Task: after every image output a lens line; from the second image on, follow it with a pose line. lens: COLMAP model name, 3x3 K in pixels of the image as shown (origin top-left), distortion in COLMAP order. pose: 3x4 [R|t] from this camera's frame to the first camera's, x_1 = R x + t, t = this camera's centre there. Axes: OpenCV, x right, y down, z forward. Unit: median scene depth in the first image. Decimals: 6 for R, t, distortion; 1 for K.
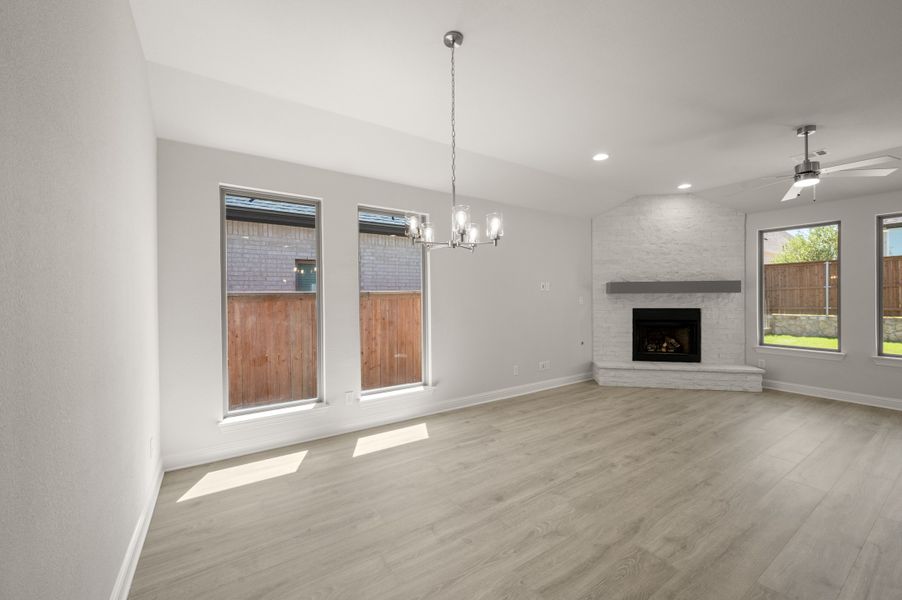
lens RADIAL K [[355.6, 0, 455.3], [0, 355.6, 299.1], [0, 0, 1]] dist [0.002112, -0.000853]
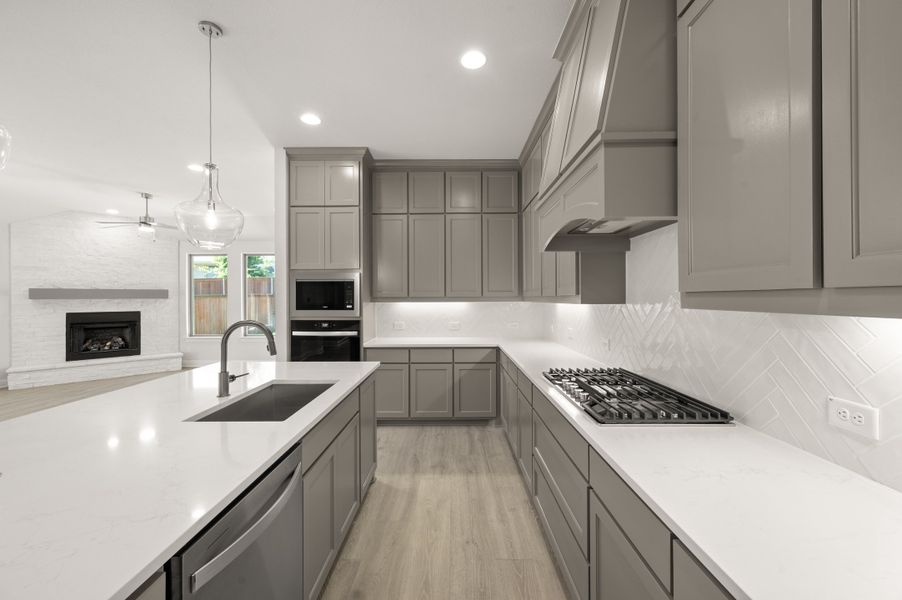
lens RADIAL K [[355.6, 0, 448.4], [0, 355.6, 298.3], [0, 0, 1]] dist [0.002112, -0.000853]
pose [[0.567274, 0.003164, 0.823523, 0.276044], [0.011142, 0.999872, -0.011516, 0.007201], [-0.823454, 0.015708, 0.567166, -0.603055]]
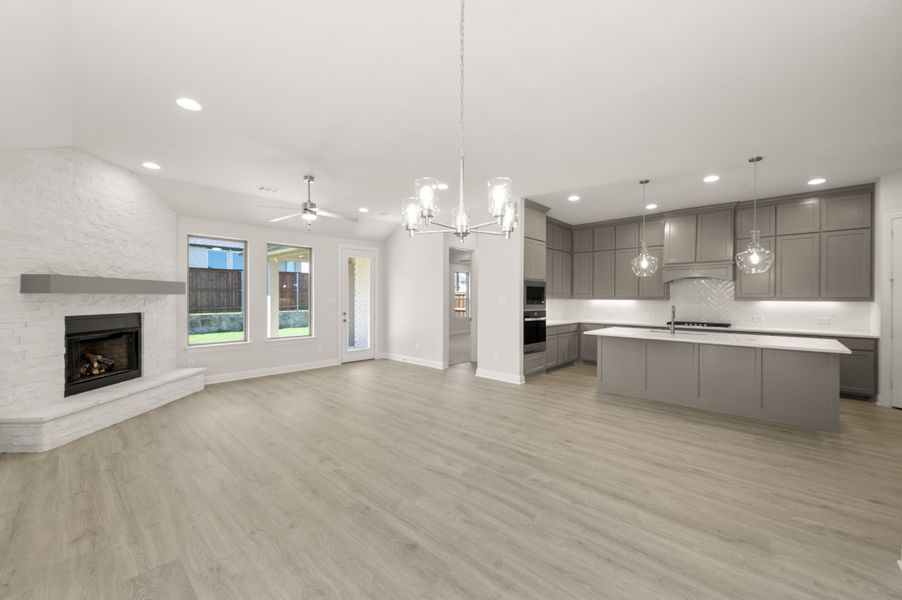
lens RADIAL K [[355.6, 0, 450.3], [0, 355.6, 295.8], [0, 0, 1]] dist [0.002112, -0.000853]
pose [[-0.222566, 0.008069, 0.974884, -0.302682], [0.007702, 0.999949, -0.006518, -0.002333], [-0.974887, 0.006058, -0.222616, 0.477593]]
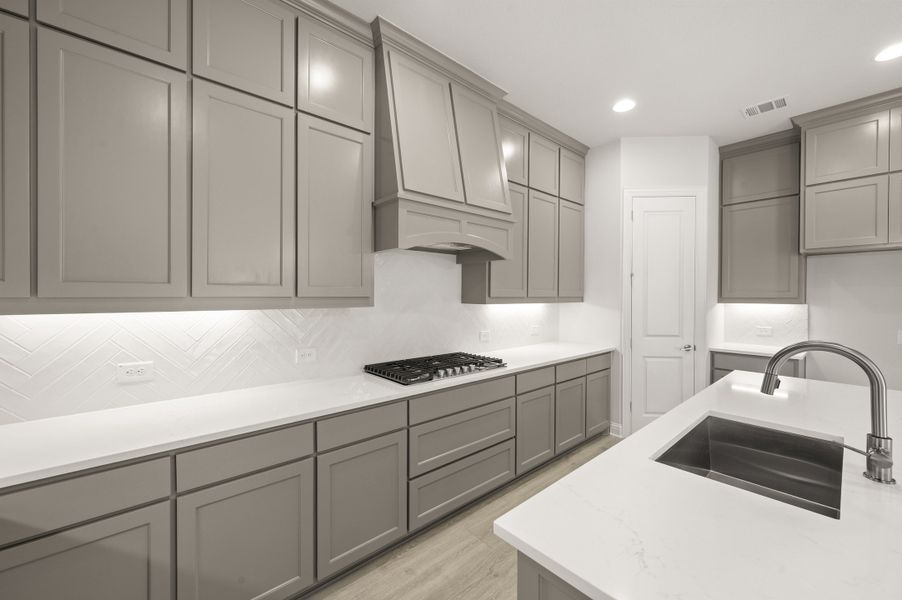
lens RADIAL K [[355.6, 0, 446.6], [0, 355.6, 298.2], [0, 0, 1]] dist [0.002112, -0.000853]
pose [[-0.991919, 0.005475, -0.126755, 0.670870], [0.003348, 0.999850, 0.016985, -0.005443], [0.126829, 0.016423, -0.991789, -0.098751]]
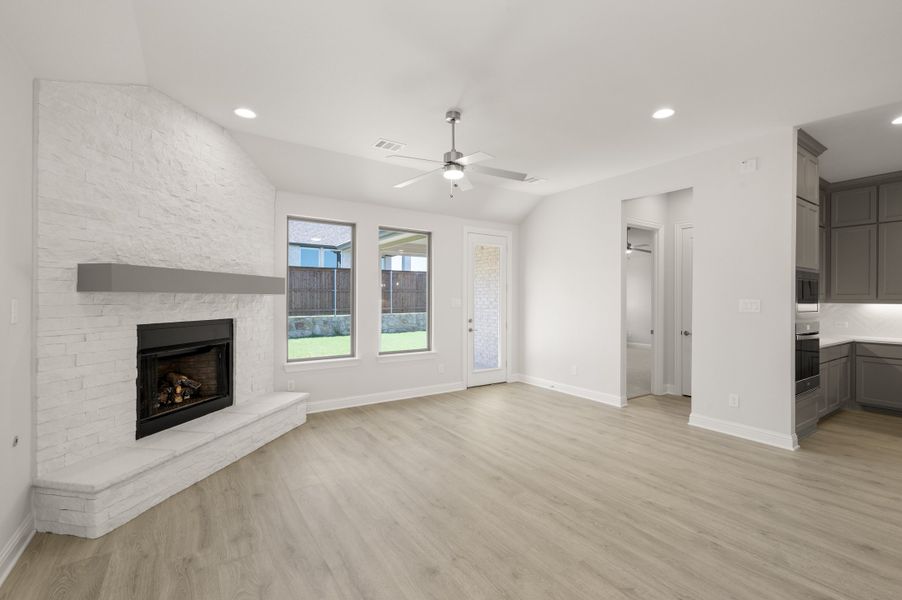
lens RADIAL K [[394.7, 0, 452.1], [0, 394.7, 295.2], [0, 0, 1]] dist [-0.002752, 0.000588]
pose [[0.002005, 0.012912, 0.999915, -0.007263], [0.004568, 0.999906, -0.012921, -0.004306], [-0.999988, 0.004593, 0.001946, 0.618601]]
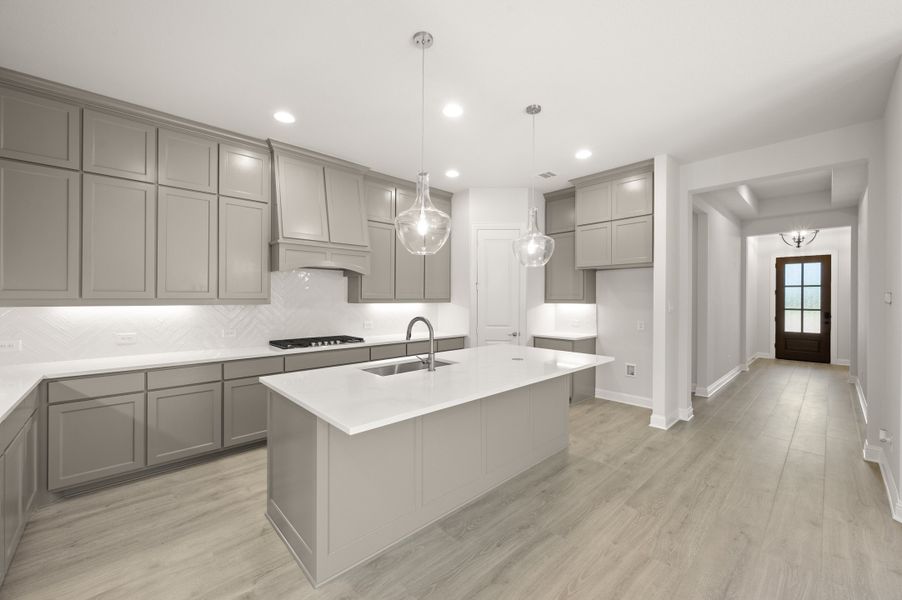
lens RADIAL K [[355.6, 0, 446.2], [0, 355.6, 297.7], [0, 0, 1]] dist [0.002112, -0.000853]
pose [[-0.988708, 0.003886, -0.149806, 0.478224], [0.002480, 0.999951, 0.009575, -0.007408], [0.149836, 0.009095, -0.988669, 0.203272]]
